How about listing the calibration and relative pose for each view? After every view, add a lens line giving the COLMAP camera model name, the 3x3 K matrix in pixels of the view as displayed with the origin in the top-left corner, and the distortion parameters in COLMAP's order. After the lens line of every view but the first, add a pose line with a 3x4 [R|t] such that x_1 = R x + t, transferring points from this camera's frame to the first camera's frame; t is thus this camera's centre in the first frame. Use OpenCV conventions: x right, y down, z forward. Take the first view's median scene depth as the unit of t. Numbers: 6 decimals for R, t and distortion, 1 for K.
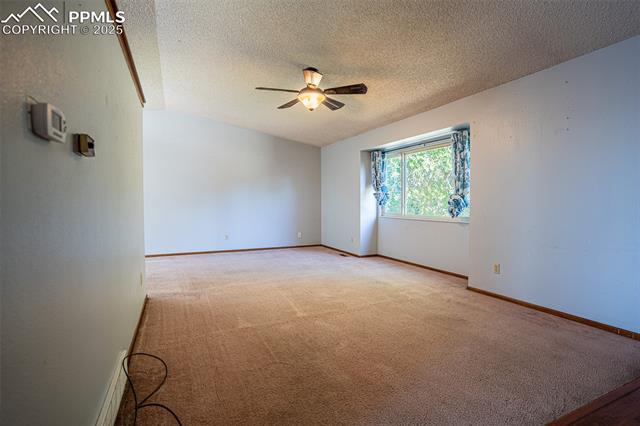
lens RADIAL K [[313.1, 0, 320.4], [0, 313.1, 212.4], [0, 0, 1]] dist [-0.060133, 0.005665]
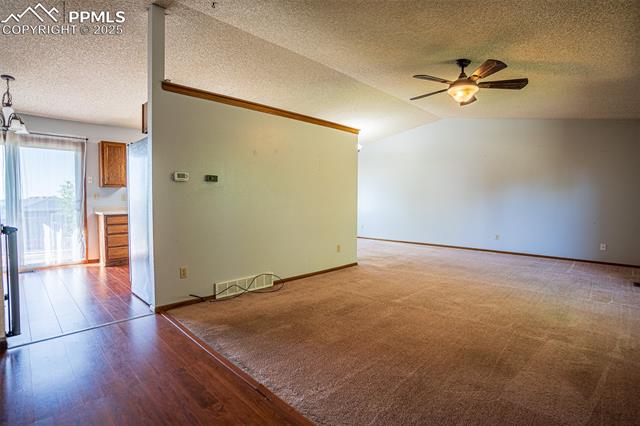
lens RADIAL K [[313.1, 0, 322.6], [0, 313.1, 215.8], [0, 0, 1]] dist [-0.060133, 0.005665]
pose [[0.355698, 0.054802, -0.932993, 0.725292], [-0.038582, 0.998289, 0.043928, -0.012723], [0.933804, 0.020372, 0.357204, 0.288764]]
